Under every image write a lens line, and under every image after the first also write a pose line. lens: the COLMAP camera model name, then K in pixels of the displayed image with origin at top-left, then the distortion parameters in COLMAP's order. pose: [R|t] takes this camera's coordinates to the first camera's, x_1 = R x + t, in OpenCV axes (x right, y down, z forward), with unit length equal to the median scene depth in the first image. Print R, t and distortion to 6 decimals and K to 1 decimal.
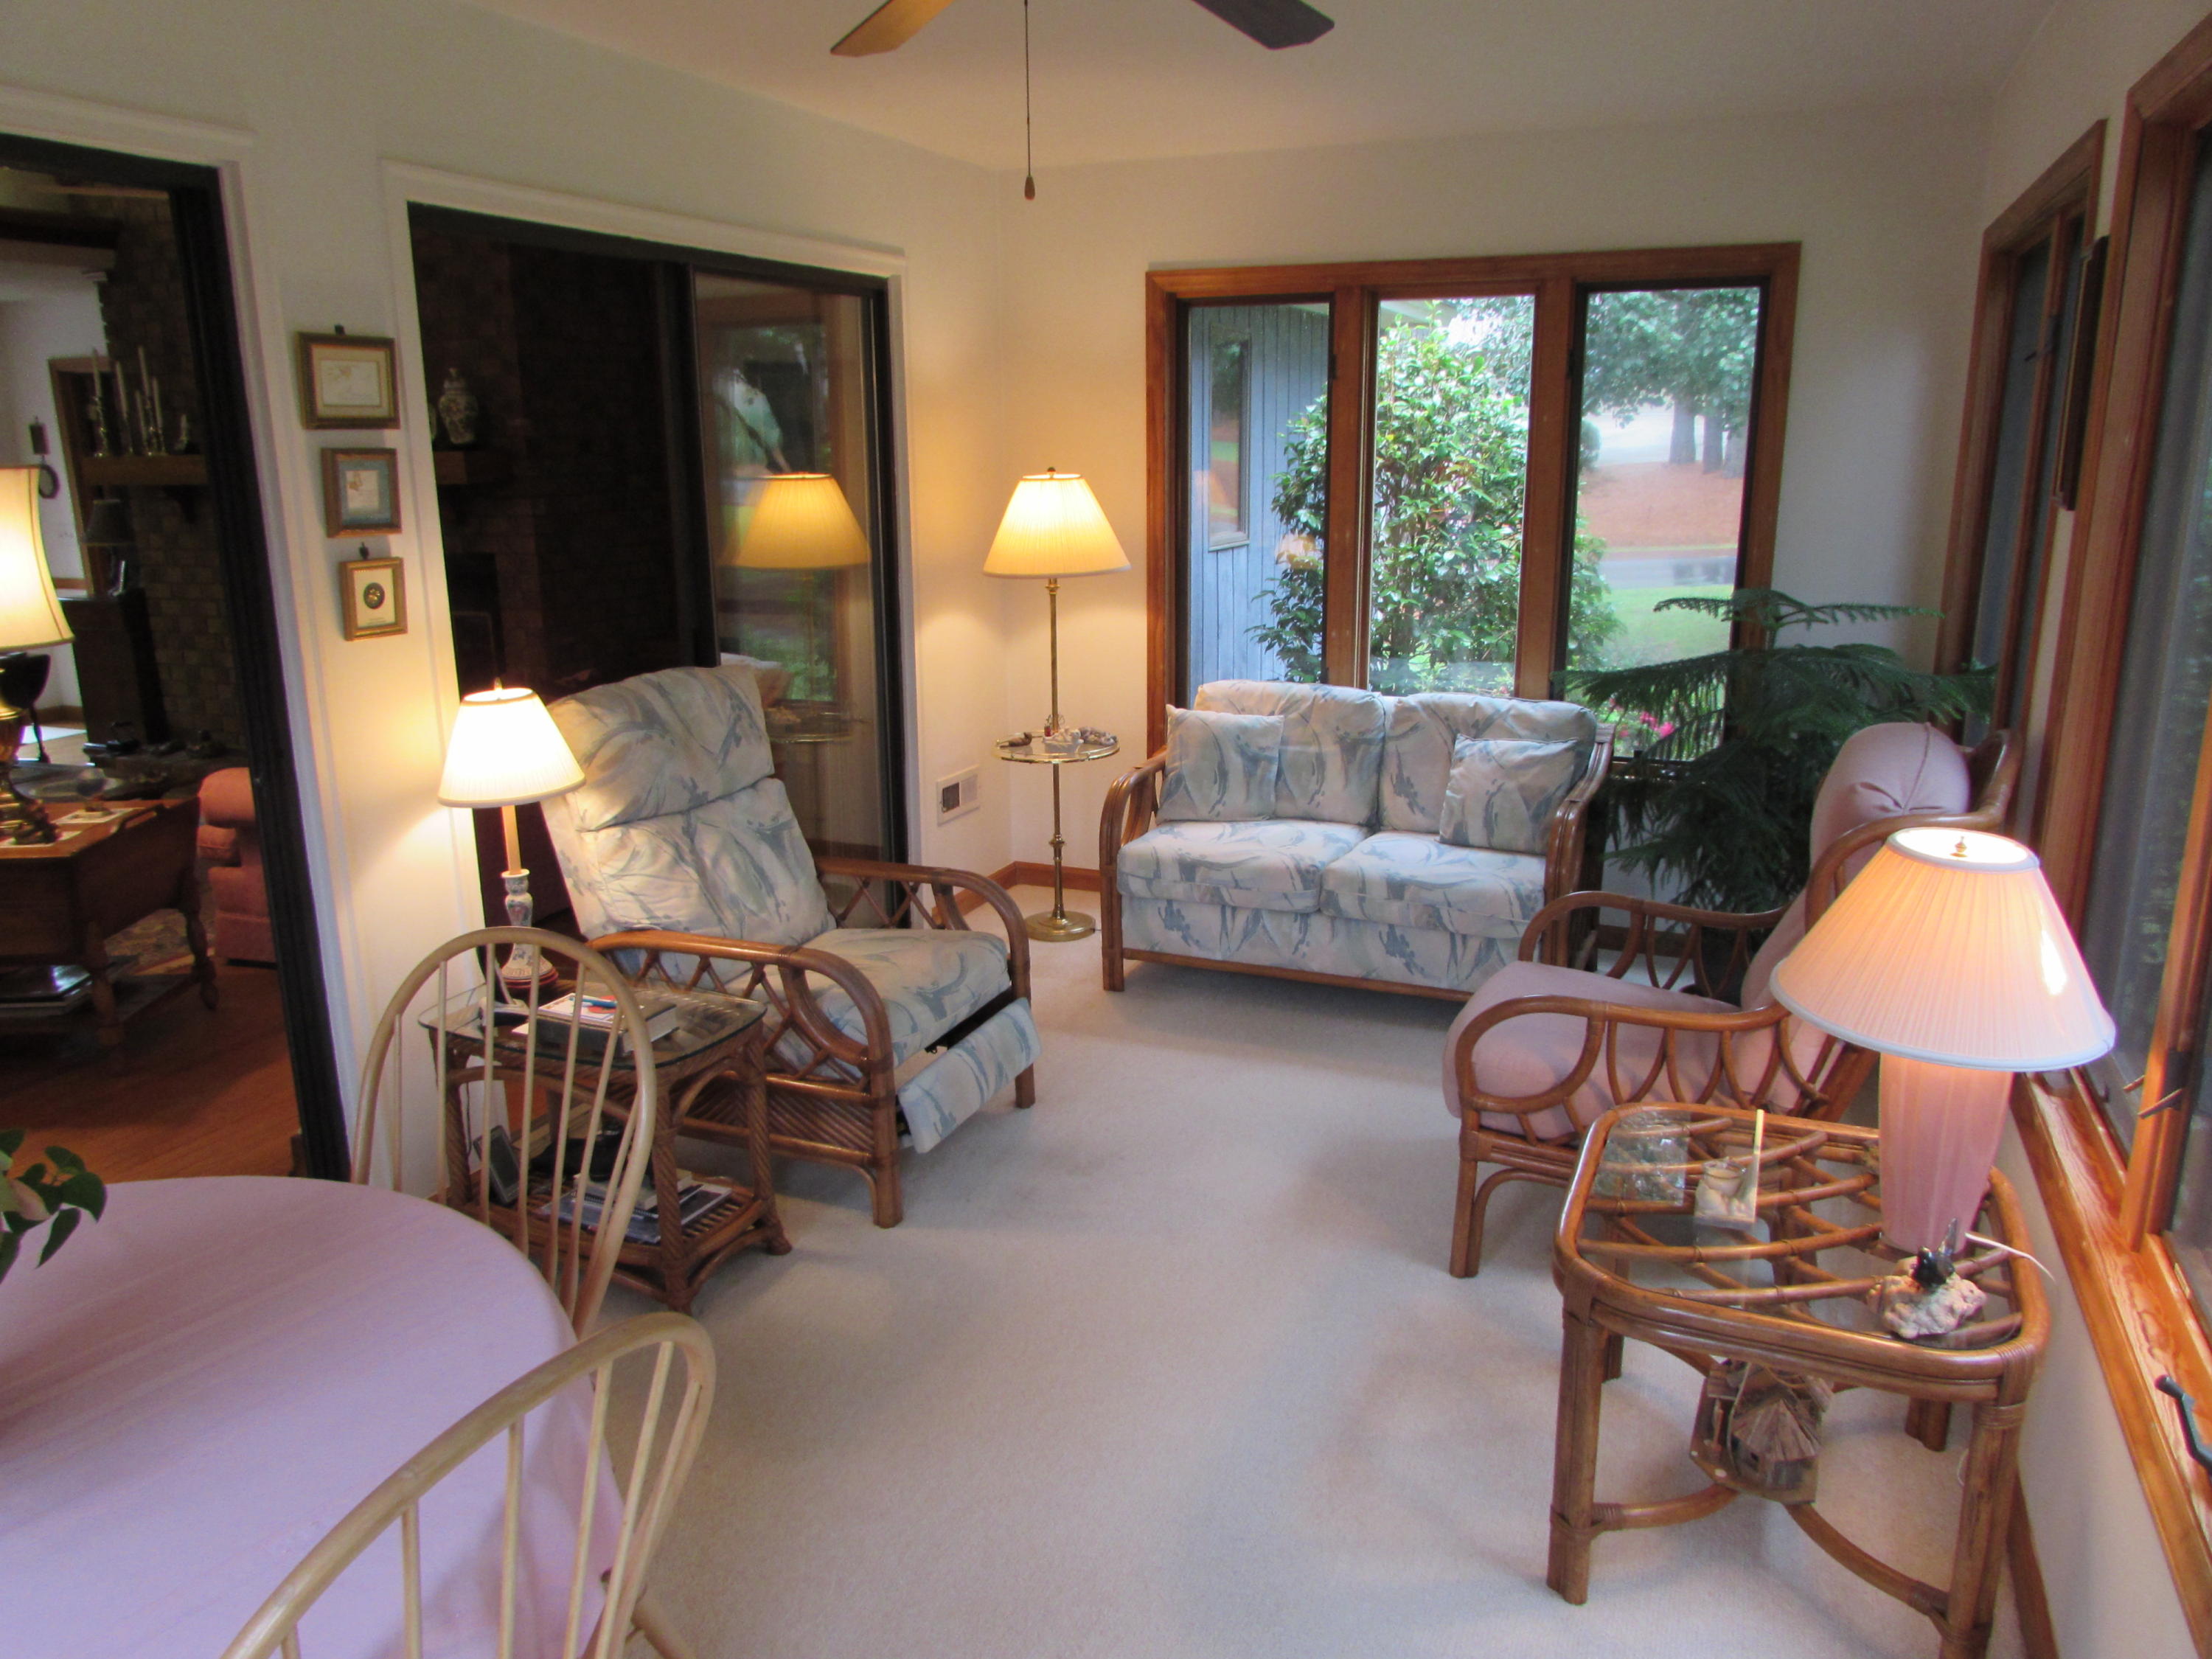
lens RADIAL K [[1551.4, 0, 1094.4], [0, 1551.4, 832.0], [0, 0, 1]] dist [-0.041027, 0.012868]
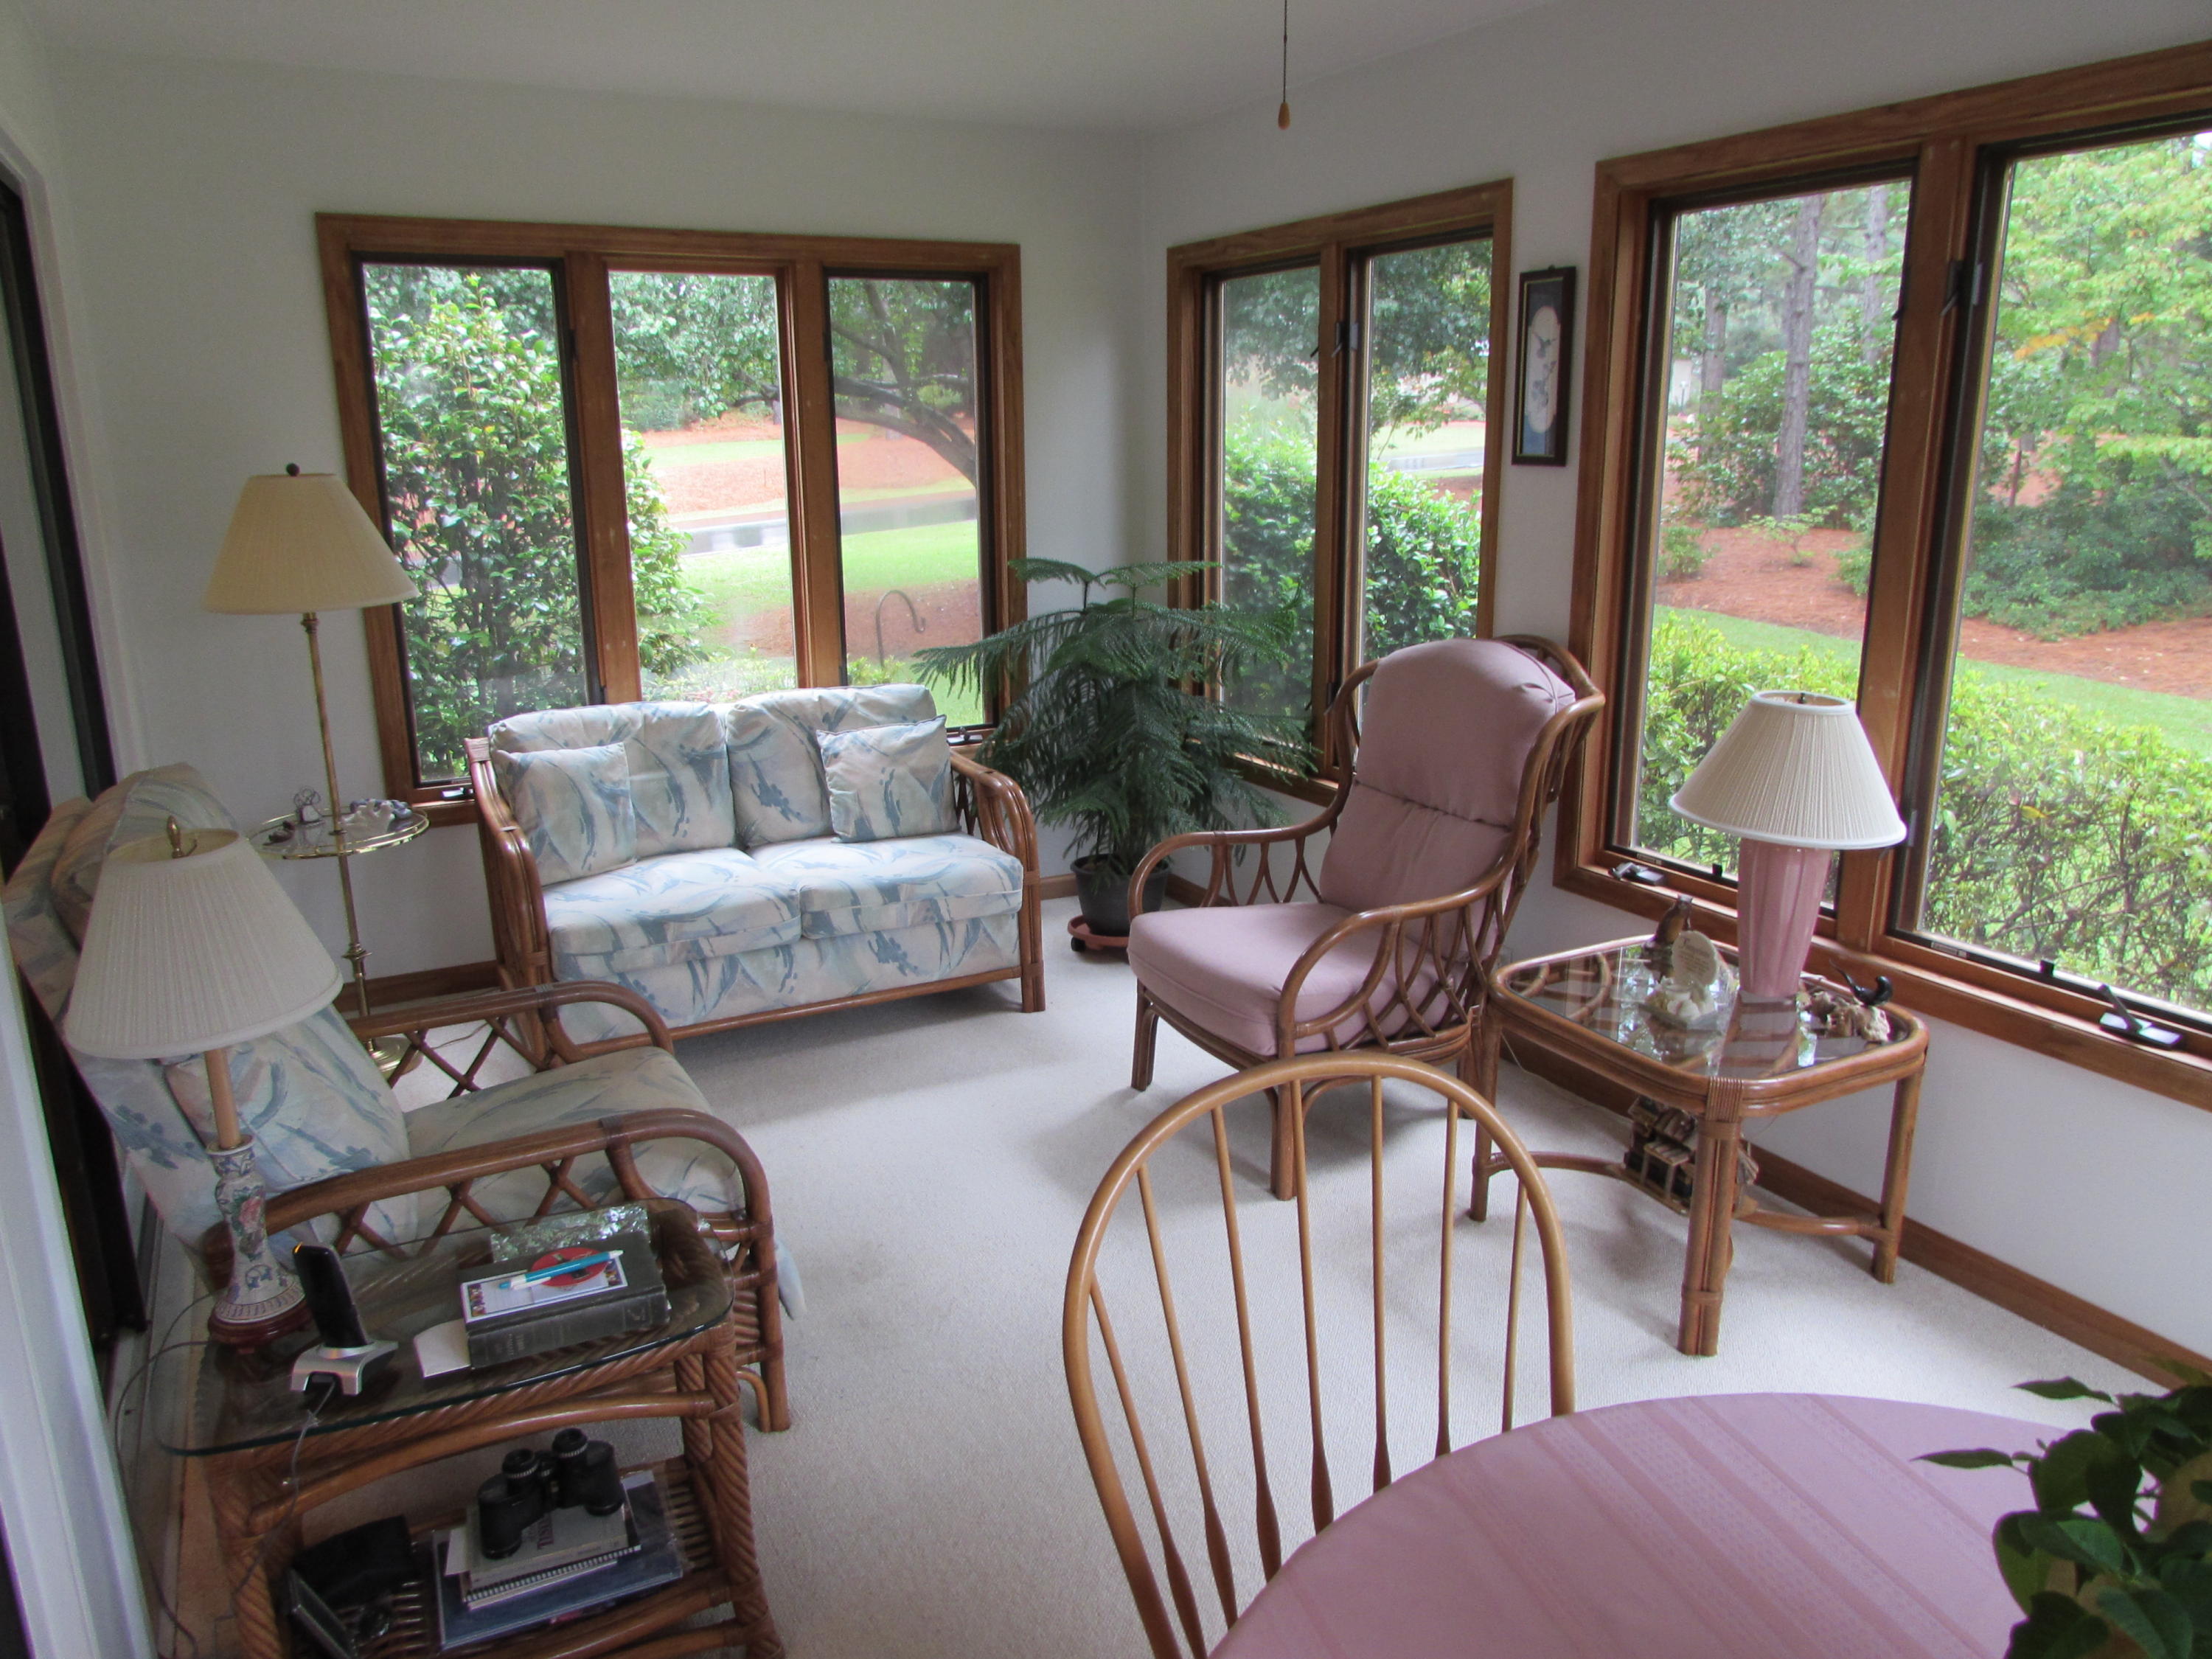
lens RADIAL K [[1551.4, 0, 1098.4], [0, 1551.4, 827.8], [0, 0, 1]] dist [-0.041027, 0.012868]
pose [[0.628623, -0.190101, 0.754119, -0.410089], [0.194926, 0.977227, 0.083856, -0.053362], [-0.752886, 0.094283, 0.651363, 0.258714]]
